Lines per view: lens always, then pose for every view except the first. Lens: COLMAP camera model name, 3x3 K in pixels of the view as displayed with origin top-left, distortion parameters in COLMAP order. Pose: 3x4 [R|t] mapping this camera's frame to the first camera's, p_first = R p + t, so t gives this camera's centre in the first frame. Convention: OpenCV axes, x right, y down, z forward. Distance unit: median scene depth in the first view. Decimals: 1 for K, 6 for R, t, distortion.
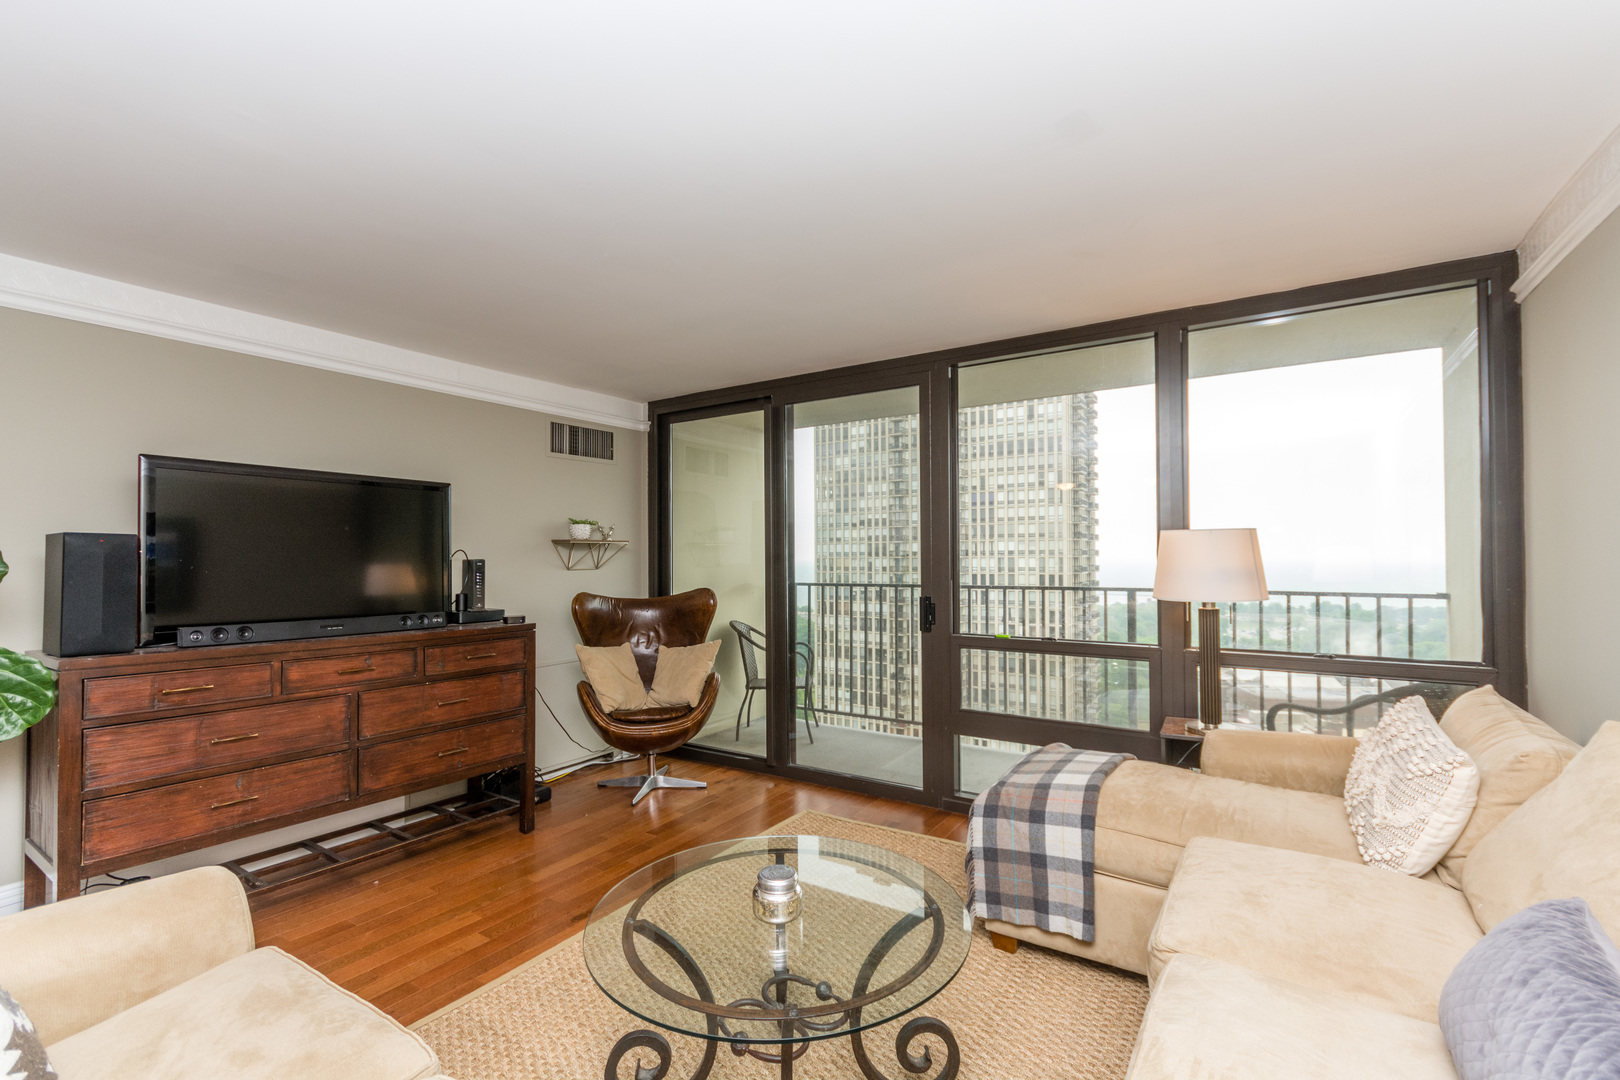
lens RADIAL K [[706.7, 0, 817.8], [0, 706.7, 546.6], [0, 0, 1]] dist [0.009762, -0.004461]
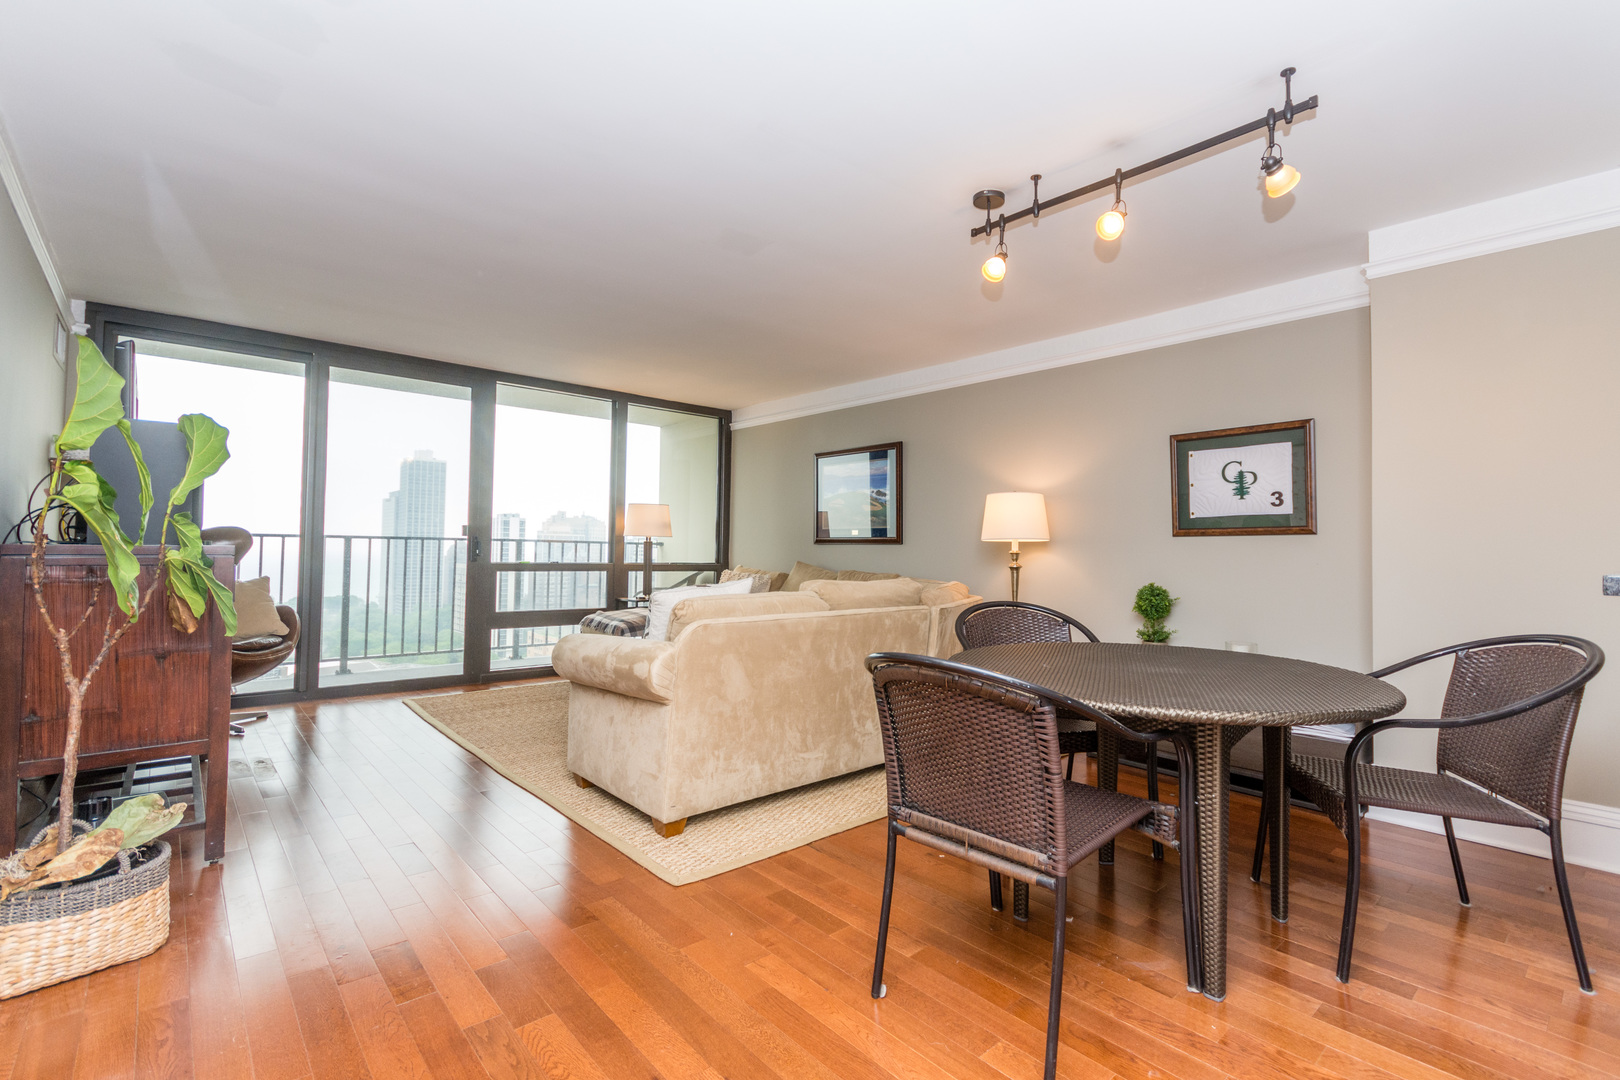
lens RADIAL K [[706.7, 0, 844.0], [0, 706.7, 528.9], [0, 0, 1]] dist [0.009762, -0.004461]
pose [[0.224745, 0.033997, 0.973824, -1.105035], [-0.035166, 0.999023, -0.026761, 0.066394], [-0.973783, -0.028231, 0.225721, -0.051725]]
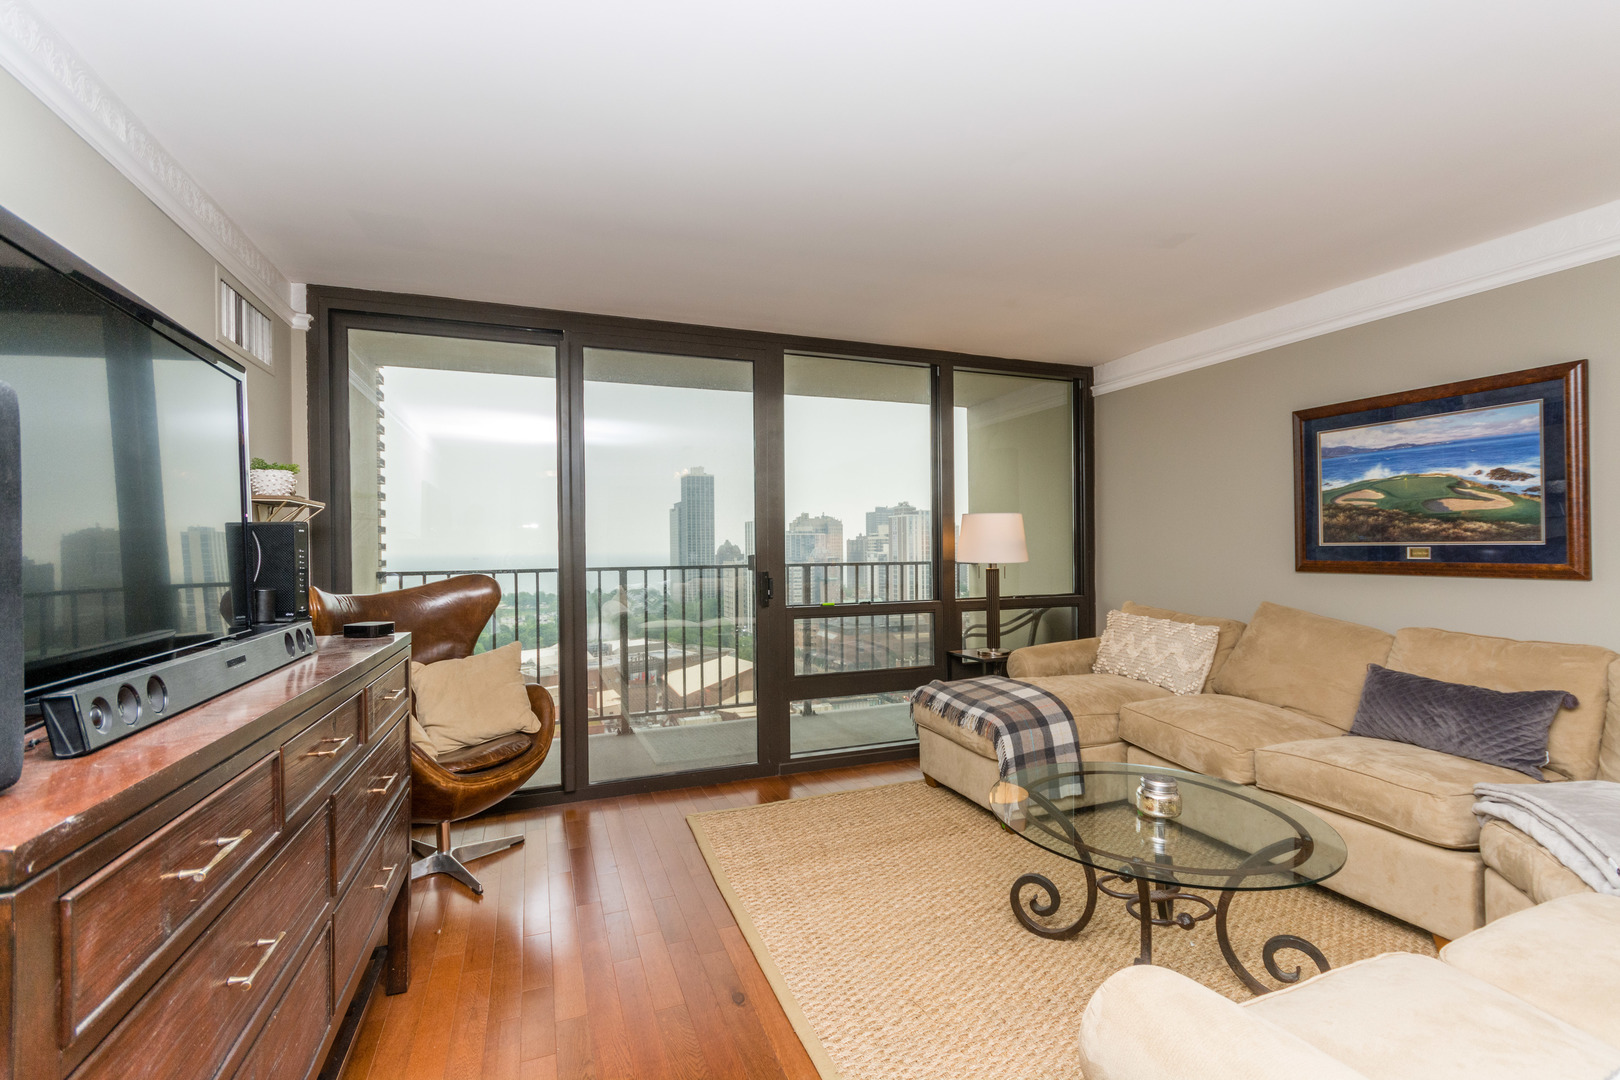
lens RADIAL K [[706.7, 0, 809.1], [0, 706.7, 536.5], [0, 0, 1]] dist [0.009762, -0.004461]
pose [[0.571893, 0.006846, 0.820300, -0.665768], [-0.007465, 0.999967, -0.003141, 0.022144], [-0.820294, -0.004327, 0.571925, 0.373737]]
